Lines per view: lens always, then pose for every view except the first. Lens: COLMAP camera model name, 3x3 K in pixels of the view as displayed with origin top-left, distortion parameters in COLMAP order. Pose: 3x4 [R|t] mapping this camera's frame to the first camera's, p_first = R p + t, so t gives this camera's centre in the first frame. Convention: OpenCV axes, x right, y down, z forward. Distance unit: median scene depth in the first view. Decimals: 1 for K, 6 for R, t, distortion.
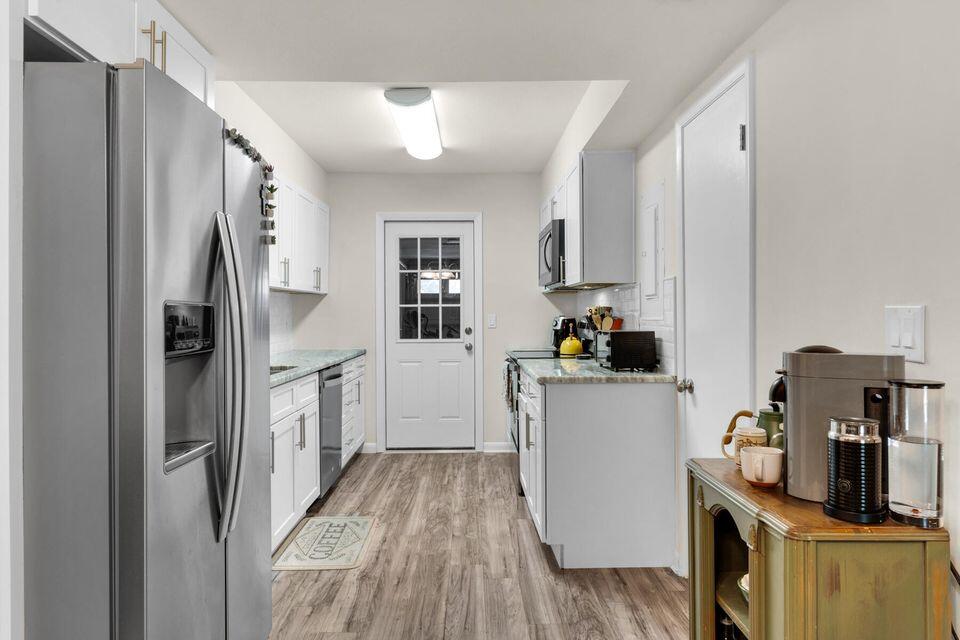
lens RADIAL K [[611.0, 0, 480.2], [0, 611.0, 314.9], [0, 0, 1]] dist [-0.000159, -0.000682]
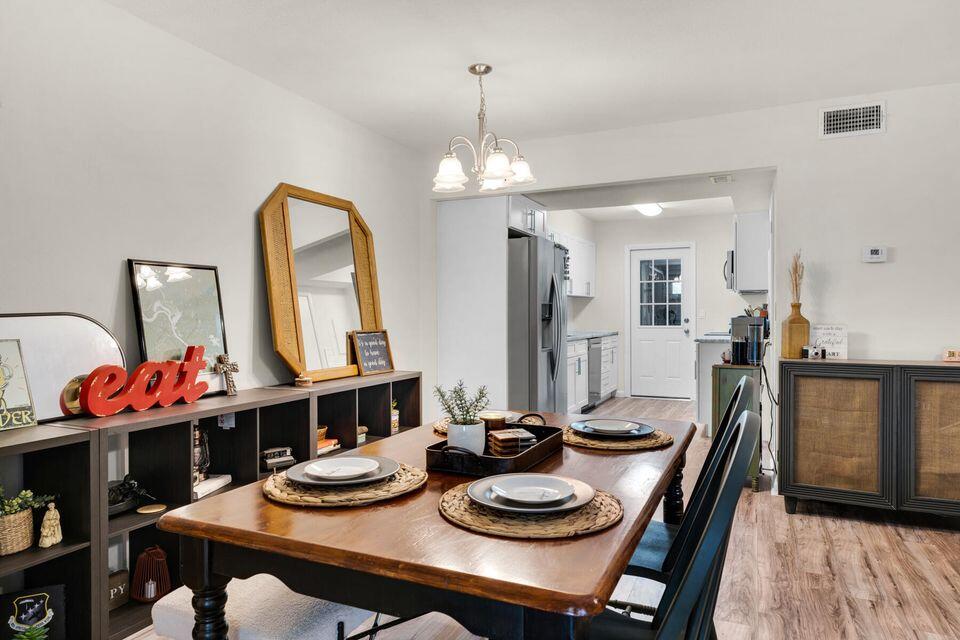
lens RADIAL K [[611.0, 0, 477.3], [0, 611.0, 318.7], [0, 0, 1]] dist [-0.000159, -0.000682]
pose [[0.901932, 0.002736, -0.431868, 0.185994], [0.000151, 0.999978, 0.006650, 0.013121], [0.431877, -0.006063, 0.901912, -0.649954]]
